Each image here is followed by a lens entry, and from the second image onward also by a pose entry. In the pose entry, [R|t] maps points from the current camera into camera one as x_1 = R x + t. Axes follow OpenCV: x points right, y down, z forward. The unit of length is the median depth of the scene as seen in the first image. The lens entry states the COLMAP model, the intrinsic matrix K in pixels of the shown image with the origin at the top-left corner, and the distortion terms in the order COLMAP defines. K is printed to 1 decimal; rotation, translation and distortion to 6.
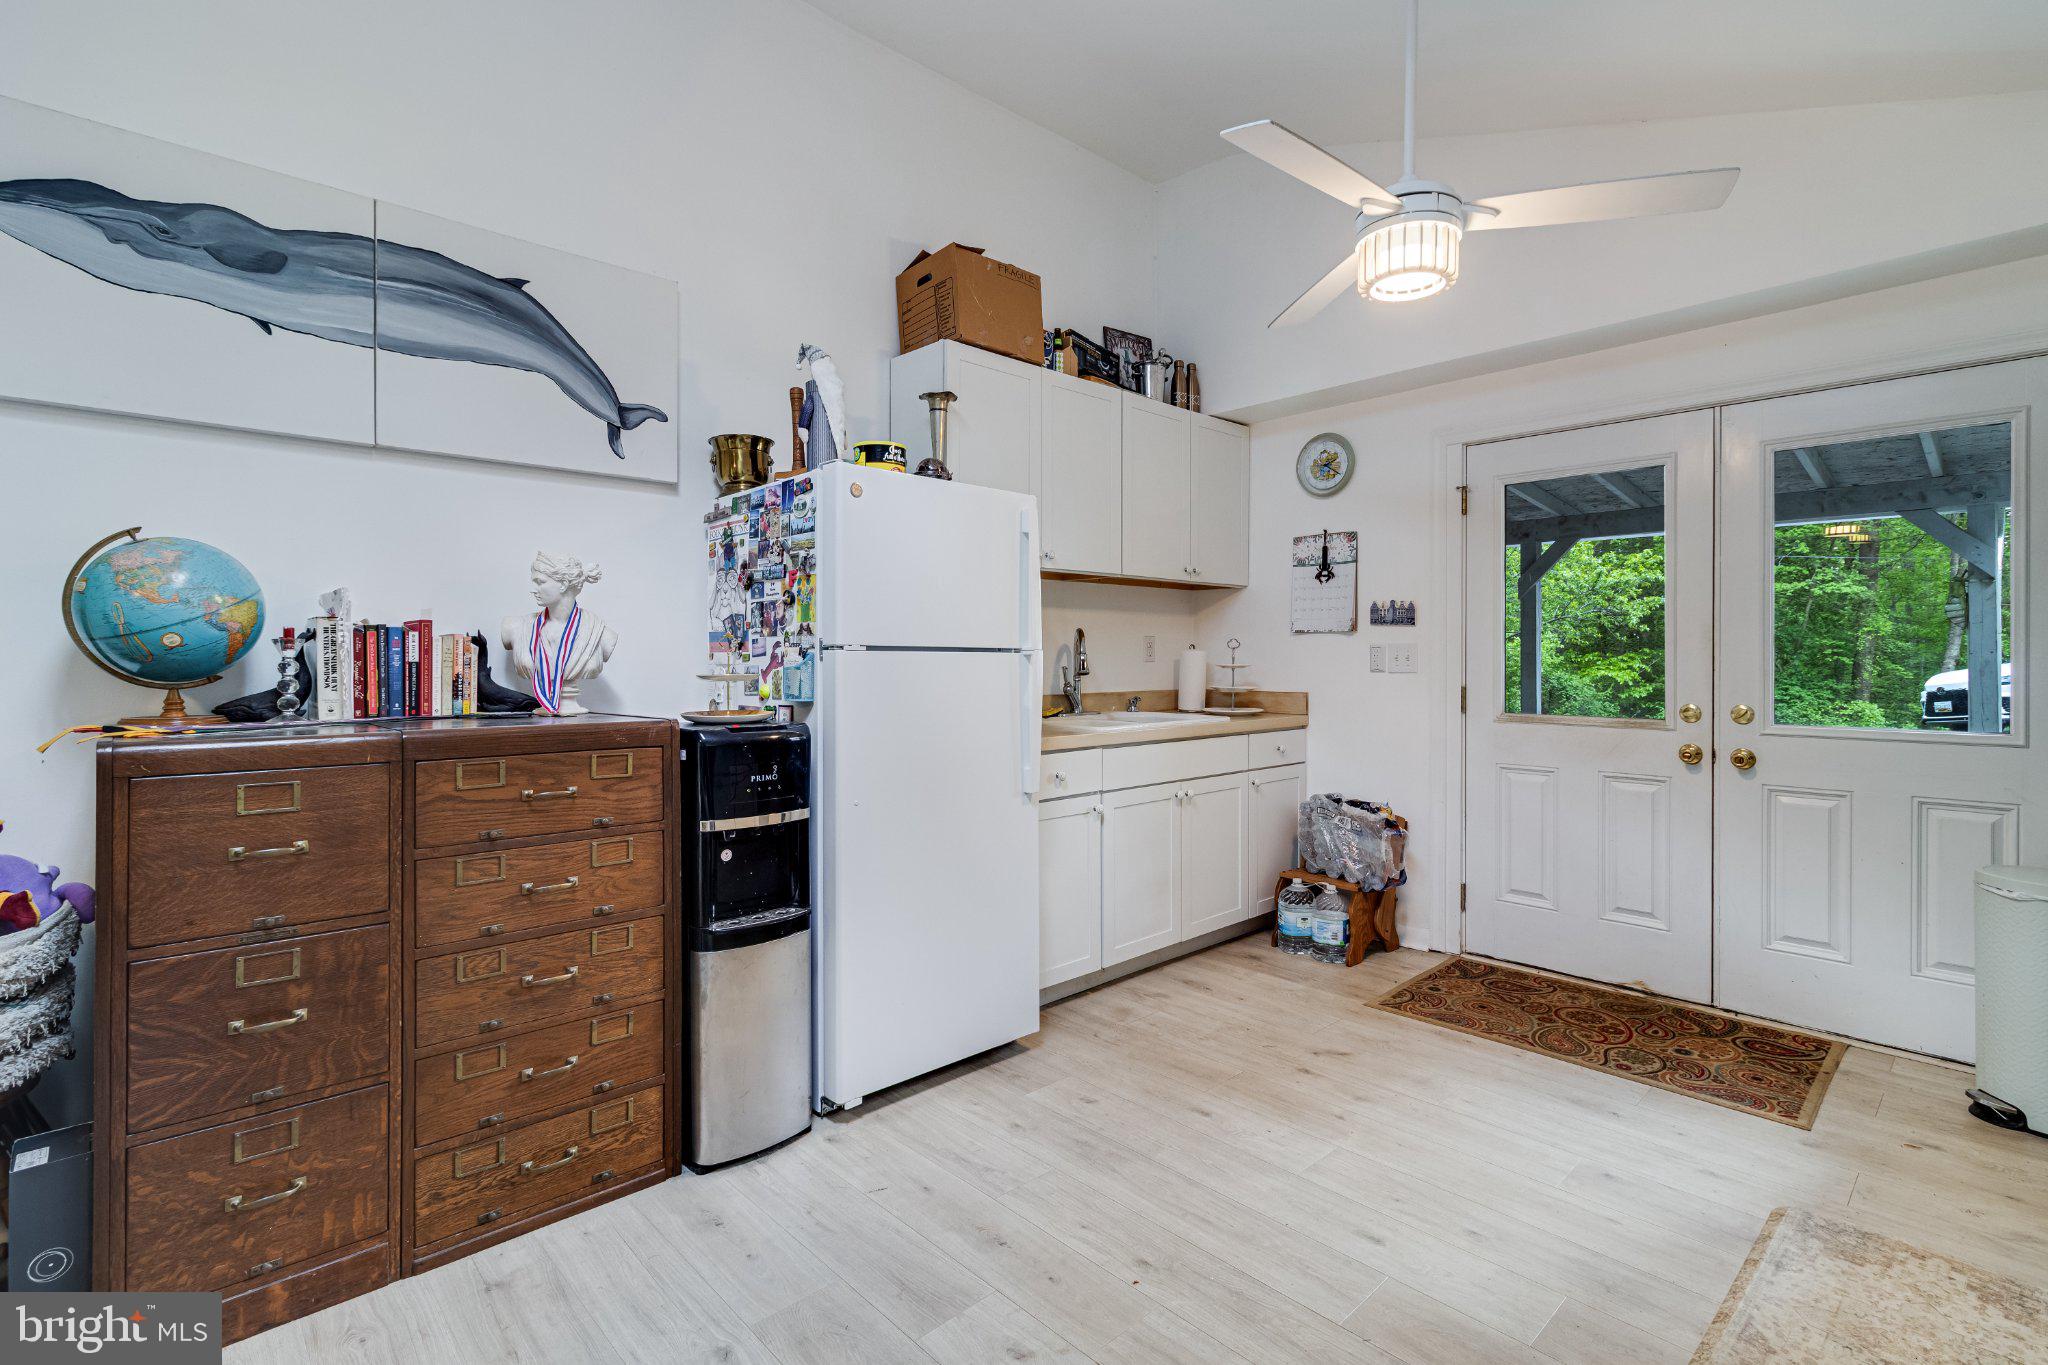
lens RADIAL K [[945.0, 0, 1031.6], [0, 945.0, 658.1], [0, 0, 1]] dist [-0.000071, 0.001307]
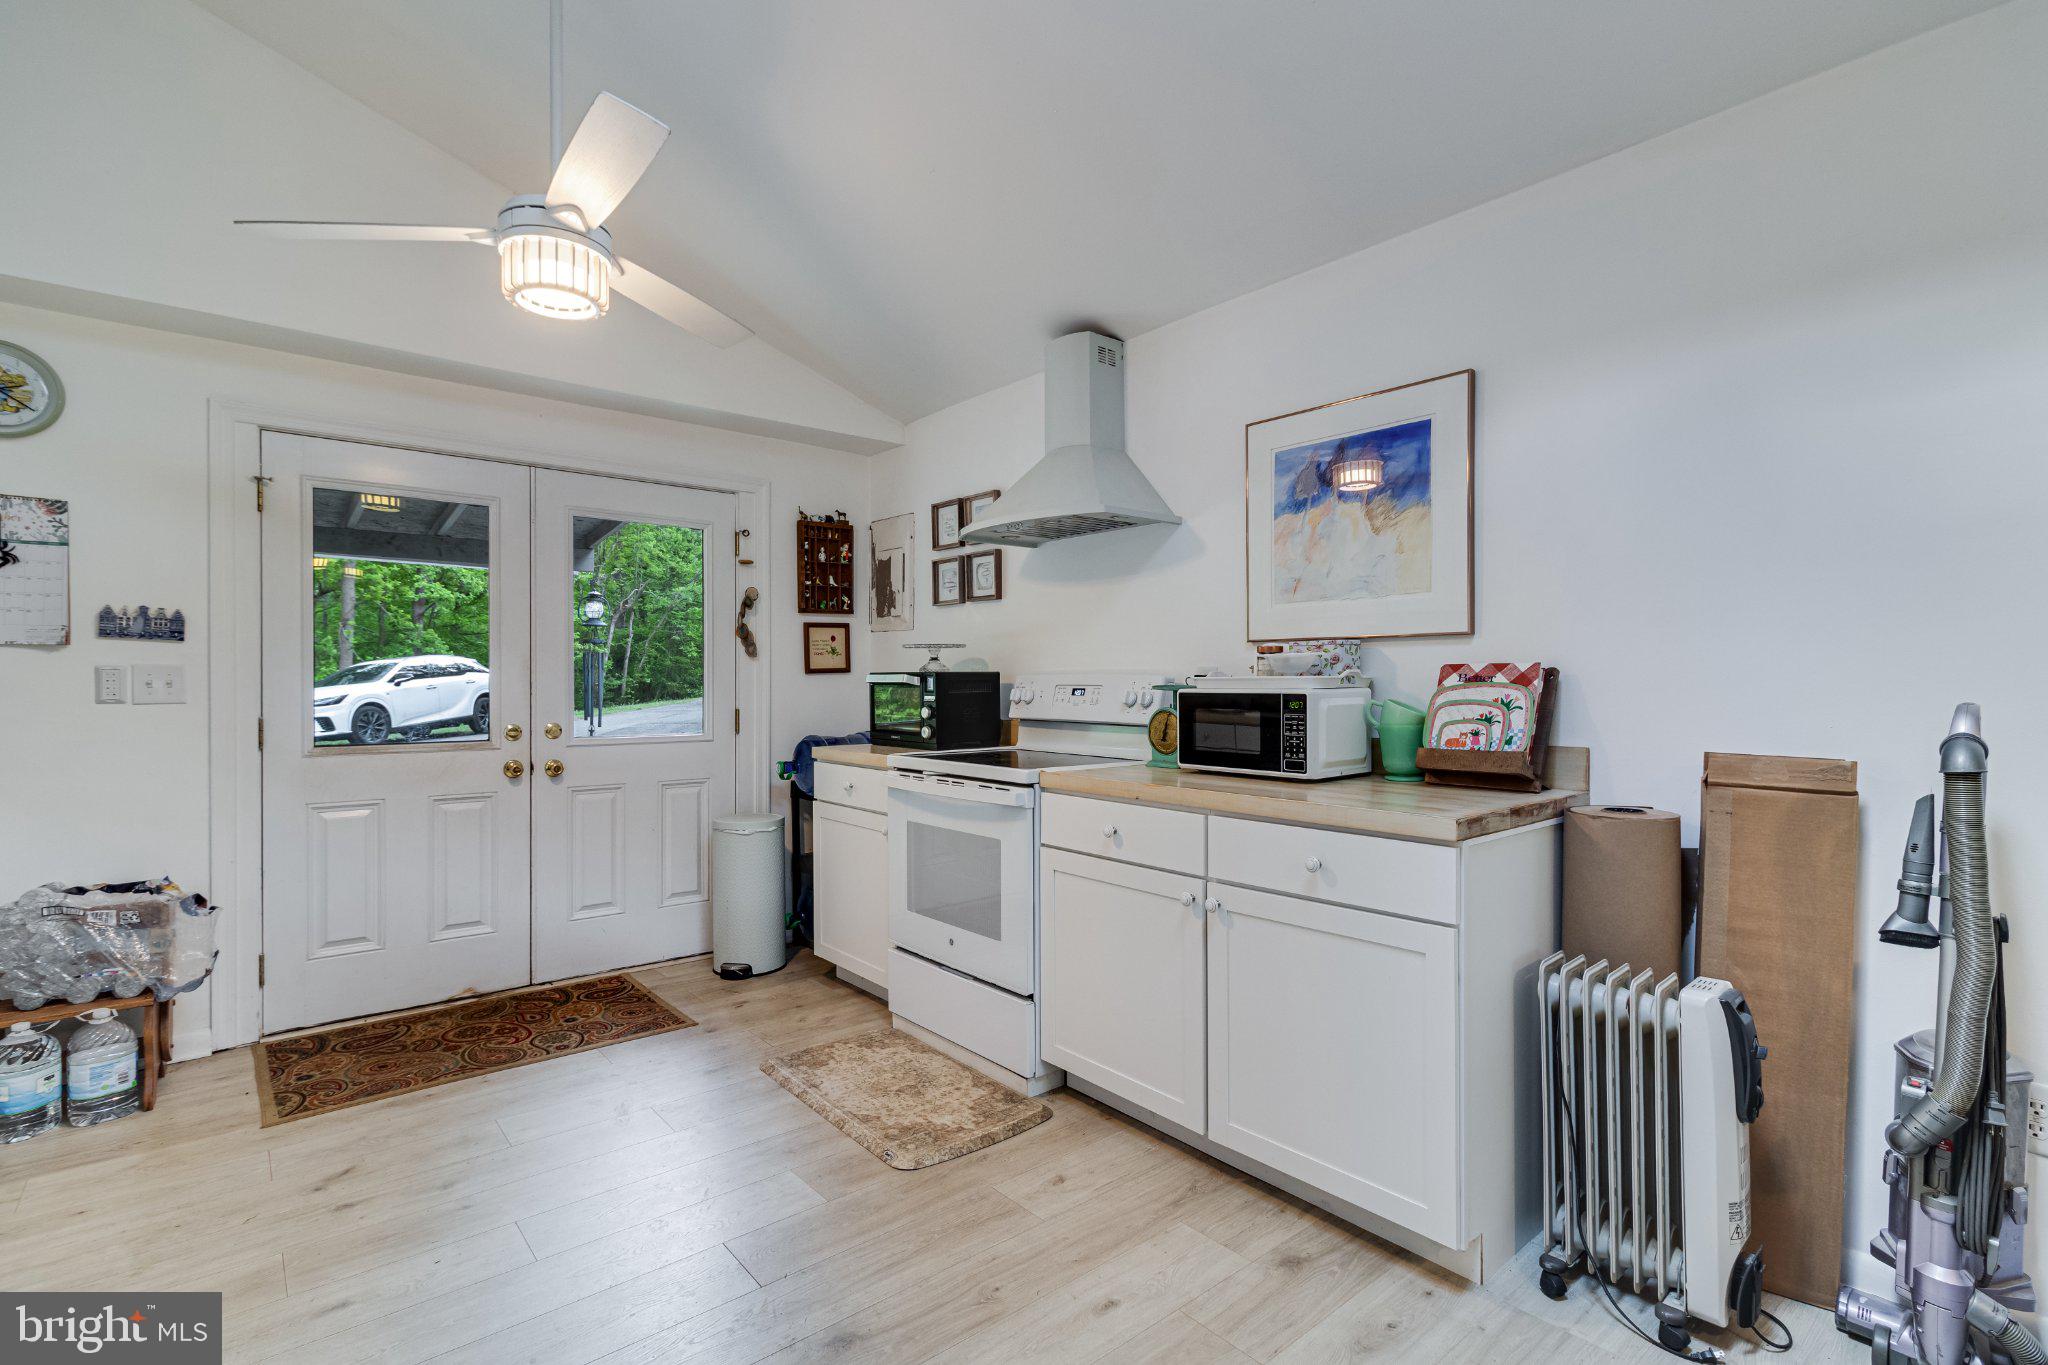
lens RADIAL K [[945.0, 0, 1026.7], [0, 945.0, 691.8], [0, 0, 1]] dist [-0.000071, 0.001307]
pose [[0.058454, -0.009533, 0.998245, -0.398701], [0.000537, 0.999955, 0.009518, -0.000742], [-0.998290, -0.000020, 0.058457, 0.331756]]
